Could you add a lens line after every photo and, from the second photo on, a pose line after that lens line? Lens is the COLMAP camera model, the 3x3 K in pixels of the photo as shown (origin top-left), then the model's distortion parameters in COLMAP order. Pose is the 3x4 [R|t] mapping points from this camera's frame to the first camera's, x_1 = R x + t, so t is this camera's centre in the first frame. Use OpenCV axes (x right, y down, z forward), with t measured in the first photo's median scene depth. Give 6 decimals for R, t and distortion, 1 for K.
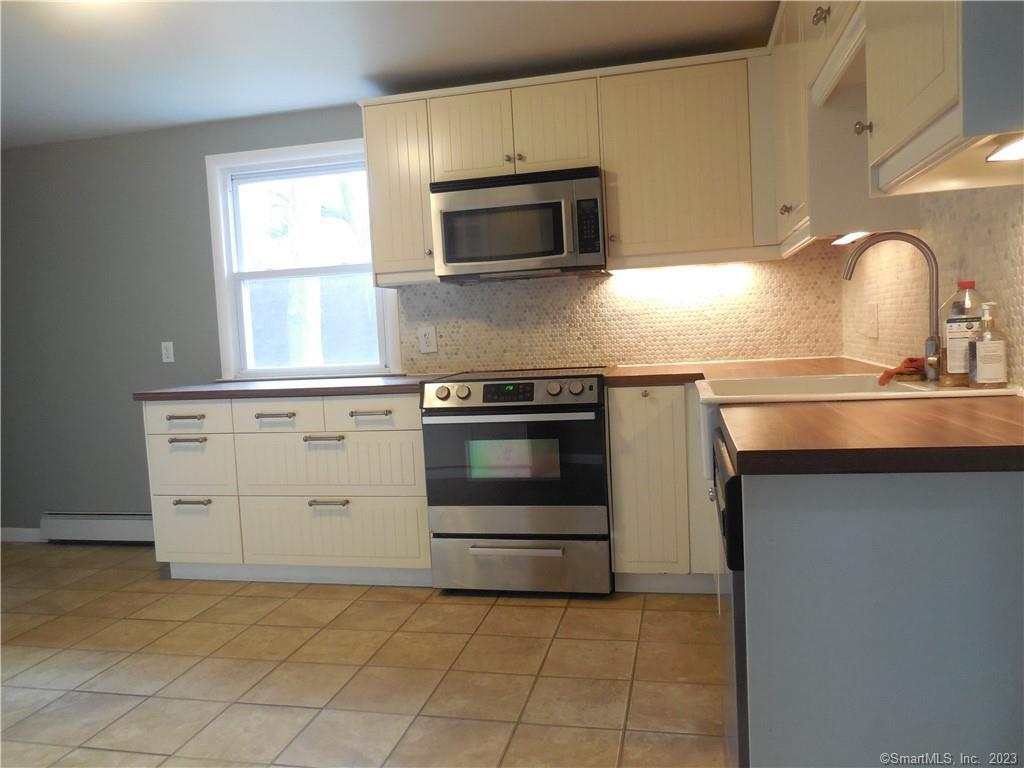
lens RADIAL K [[766.6, 0, 508.2], [0, 766.6, 387.2], [0, 0, 1]] dist [-0.017065, 0.009065]
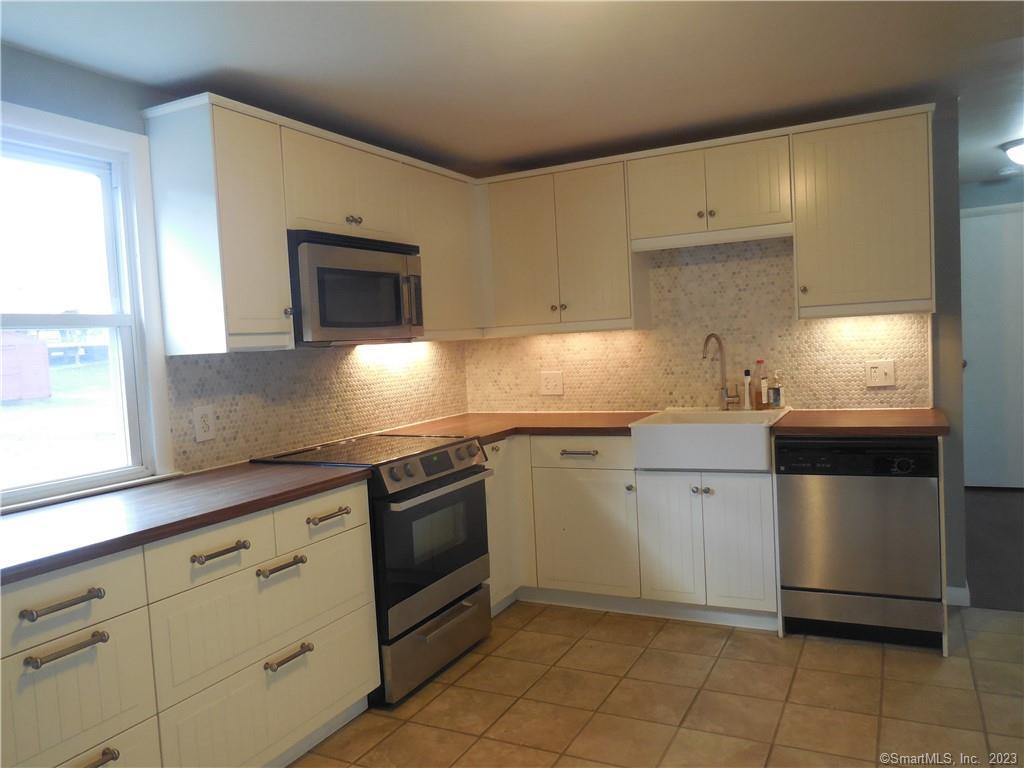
lens RADIAL K [[766.6, 0, 508.2], [0, 766.6, 387.2], [0, 0, 1]] dist [-0.017065, 0.009065]
pose [[0.247022, -0.020209, 0.968799, -0.785846], [0.112188, 0.993656, -0.007878, -0.060748], [-0.962494, 0.110633, 0.247722, 0.553580]]
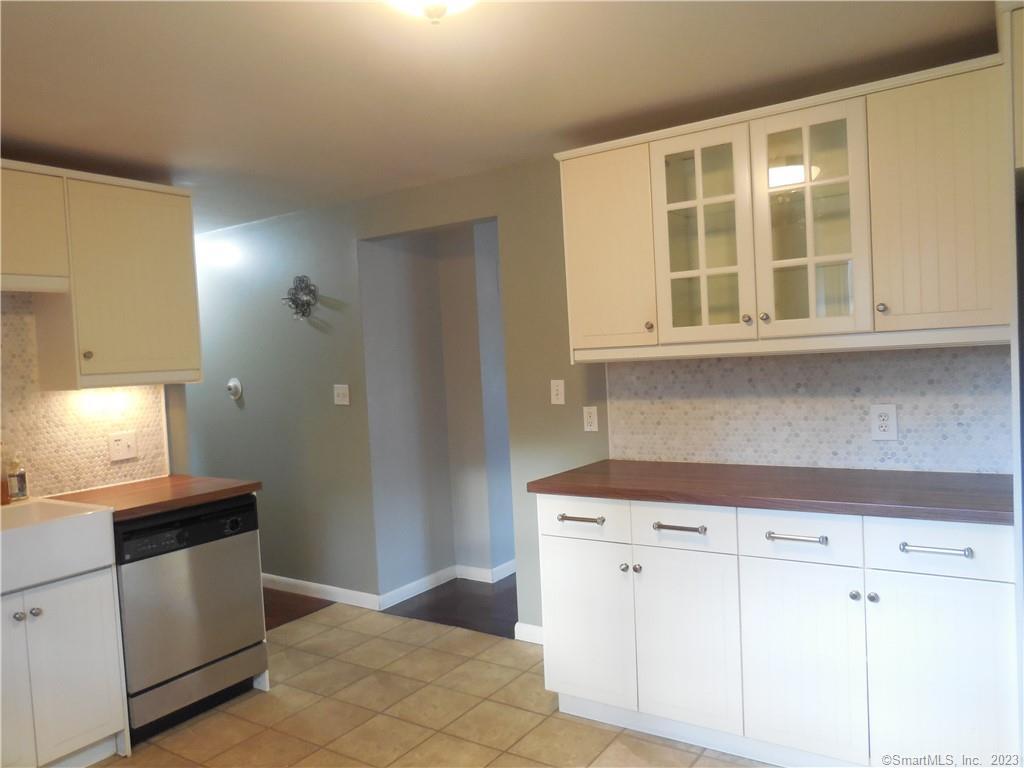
lens RADIAL K [[766.6, 0, 508.2], [0, 766.6, 387.2], [0, 0, 1]] dist [-0.017065, 0.009065]
pose [[-0.925688, 0.084851, 0.368648, -0.513059], [0.125668, 0.988151, 0.088115, -0.126952], [-0.356804, 0.127895, -0.925383, 1.024898]]
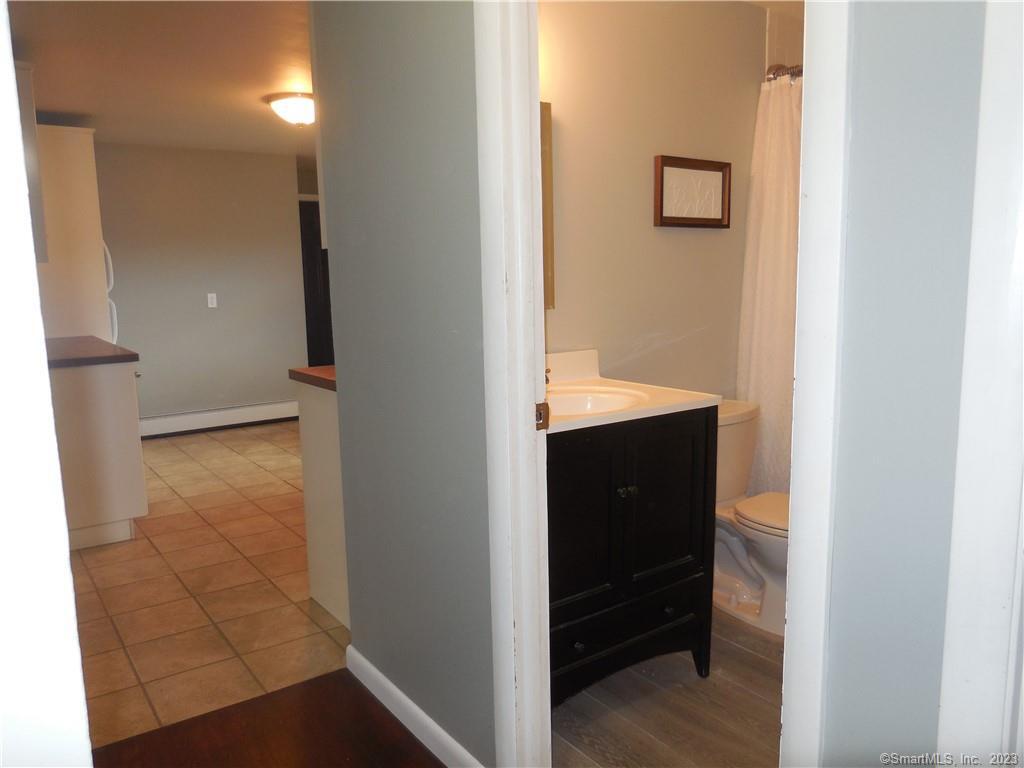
lens RADIAL K [[766.6, 0, 508.2], [0, 766.6, 387.2], [0, 0, 1]] dist [-0.017065, 0.009065]
pose [[0.751410, 0.130066, -0.646889, 0.778167], [-0.060737, 0.989852, 0.128472, -0.070875], [0.657034, -0.057245, 0.751684, -0.132014]]
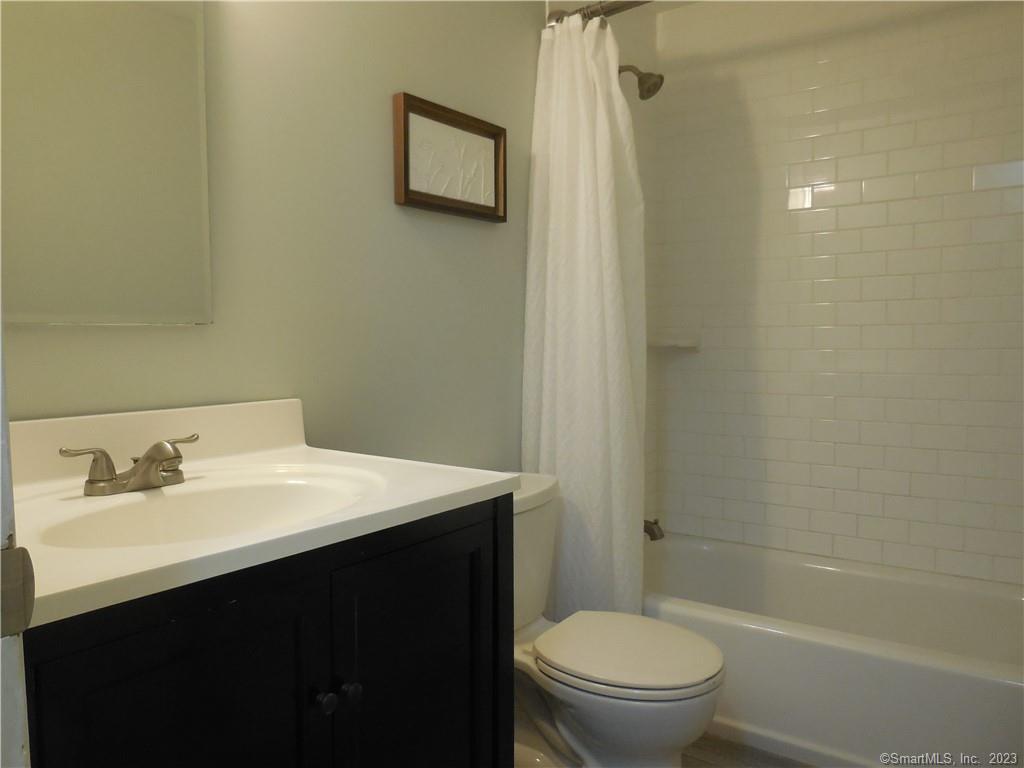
lens RADIAL K [[766.6, 0, 508.2], [0, 766.6, 387.2], [0, 0, 1]] dist [-0.017065, 0.009065]
pose [[0.916853, 0.065269, -0.393852, 0.637441], [-0.061146, 0.997863, 0.023023, -0.040983], [0.394513, 0.002974, 0.918885, 0.127971]]
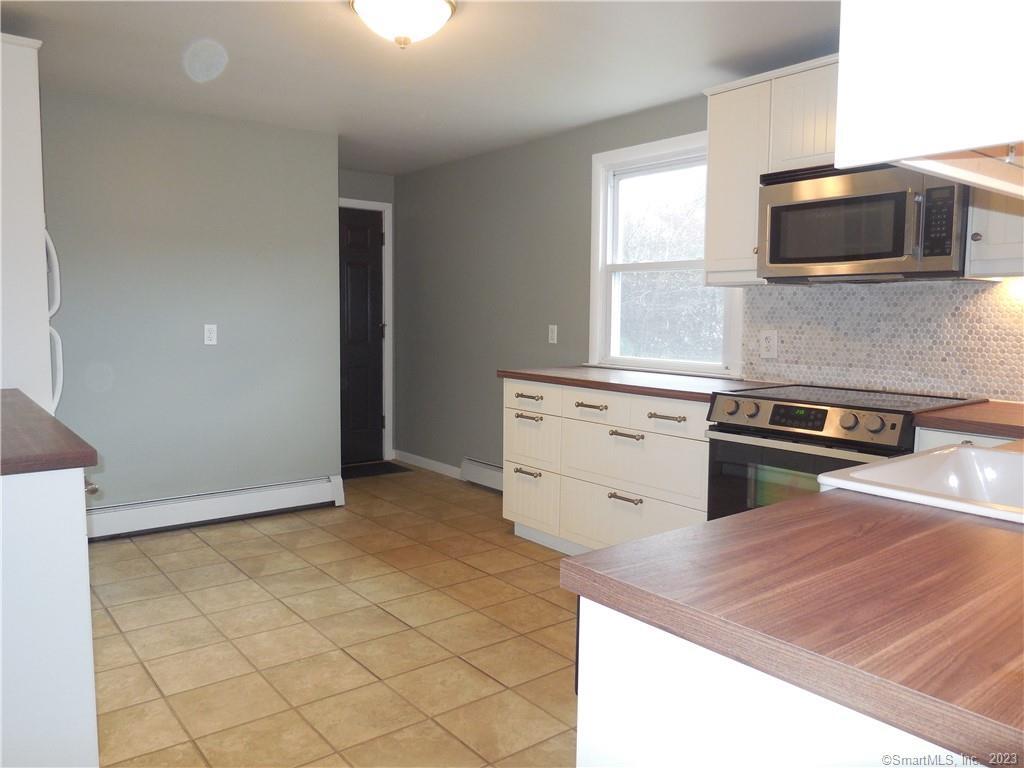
lens RADIAL K [[772.7, 0, 512.0], [0, 772.7, 384.0], [0, 0, 1]] dist [0.003264, 0.004524]
pose [[0.778964, 0.114966, -0.616440, 0.242064], [-0.093719, 0.993353, 0.066832, -0.049963], [0.620026, 0.005712, 0.784561, 0.090478]]
